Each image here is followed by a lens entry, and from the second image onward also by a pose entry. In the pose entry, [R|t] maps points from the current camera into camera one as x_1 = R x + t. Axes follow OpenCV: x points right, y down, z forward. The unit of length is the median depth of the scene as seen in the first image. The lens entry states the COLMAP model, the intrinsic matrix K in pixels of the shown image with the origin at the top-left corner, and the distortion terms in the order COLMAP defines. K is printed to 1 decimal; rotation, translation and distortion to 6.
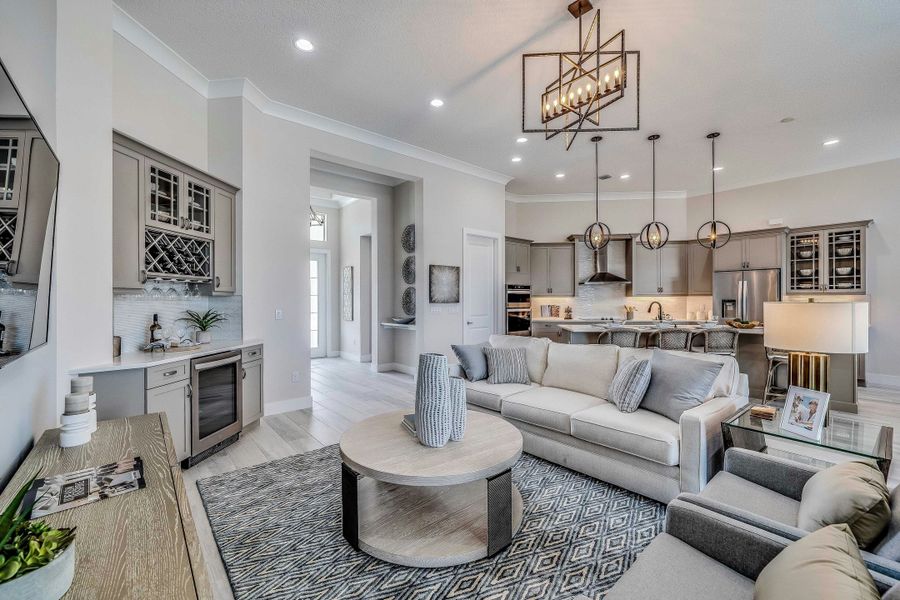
lens RADIAL K [[367.7, 0, 449.9], [0, 367.7, 299.9], [0, 0, 1]] dist [-0.000193, 0.001056]
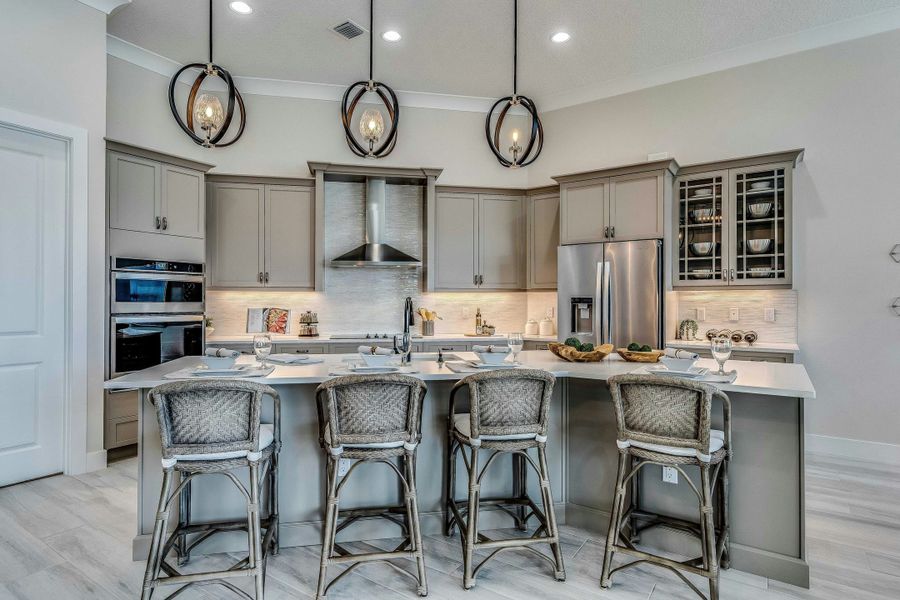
lens RADIAL K [[477.5, 0, 449.5], [0, 477.5, 301.4], [0, 0, 1]] dist [0.004772, 0.000572]
pose [[0.961208, 0.006621, 0.275746, 0.419417], [-0.005399, 0.999972, -0.005190, 0.009376], [-0.275773, 0.003500, 0.961216, 0.429527]]
